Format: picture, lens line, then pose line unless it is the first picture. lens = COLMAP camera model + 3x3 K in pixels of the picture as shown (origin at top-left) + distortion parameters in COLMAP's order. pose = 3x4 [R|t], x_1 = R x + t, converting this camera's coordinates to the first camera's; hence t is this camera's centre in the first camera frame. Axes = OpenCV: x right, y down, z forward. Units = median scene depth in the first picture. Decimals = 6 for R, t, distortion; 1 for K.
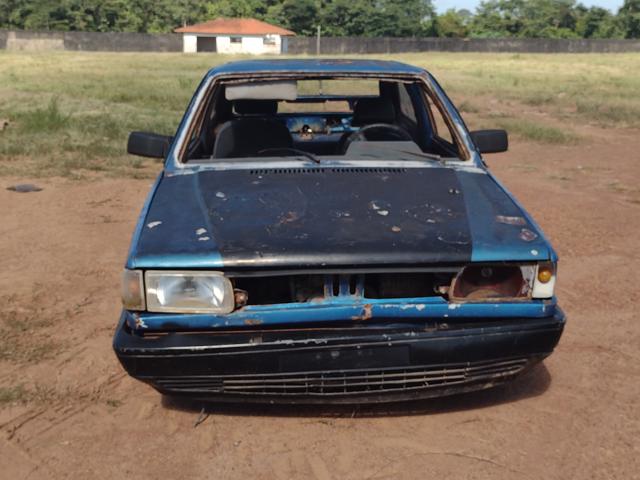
lens RADIAL K [[796.2, 0, 321.6], [0, 796.2, 239.4], [0, 0, 1]] dist [0.061572, 0.000000]
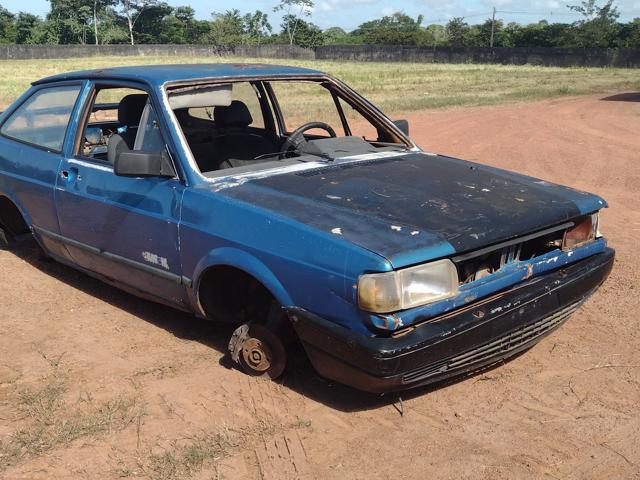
lens RADIAL K [[796.2, 0, 314.3], [0, 796.2, 239.0], [0, 0, 1]] dist [0.061572, 0.000000]
pose [[0.774833, -0.161327, 0.611234, -0.712220], [0.165829, 0.984899, 0.049736, -0.053133], [-0.610028, 0.062823, 0.789886, 0.199652]]
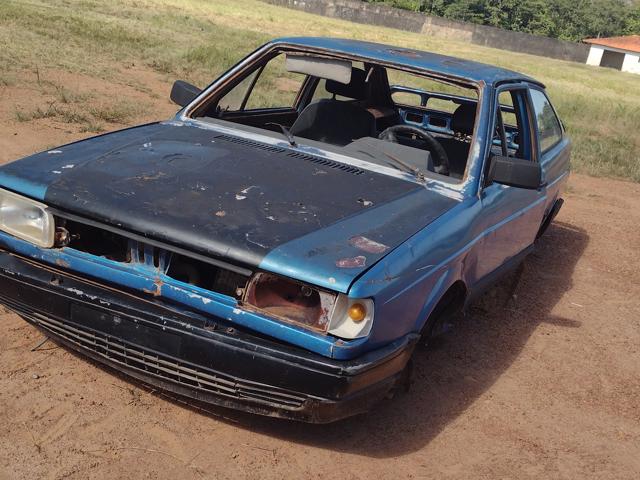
lens RADIAL K [[796.2, 0, 323.8], [0, 796.2, 240.9], [0, 0, 1]] dist [0.061572, 0.000000]
pose [[0.865816, 0.274657, -0.418242, 0.472158], [-0.274776, 0.959552, 0.061308, -0.057524], [0.418163, 0.061842, 0.906264, 0.178594]]
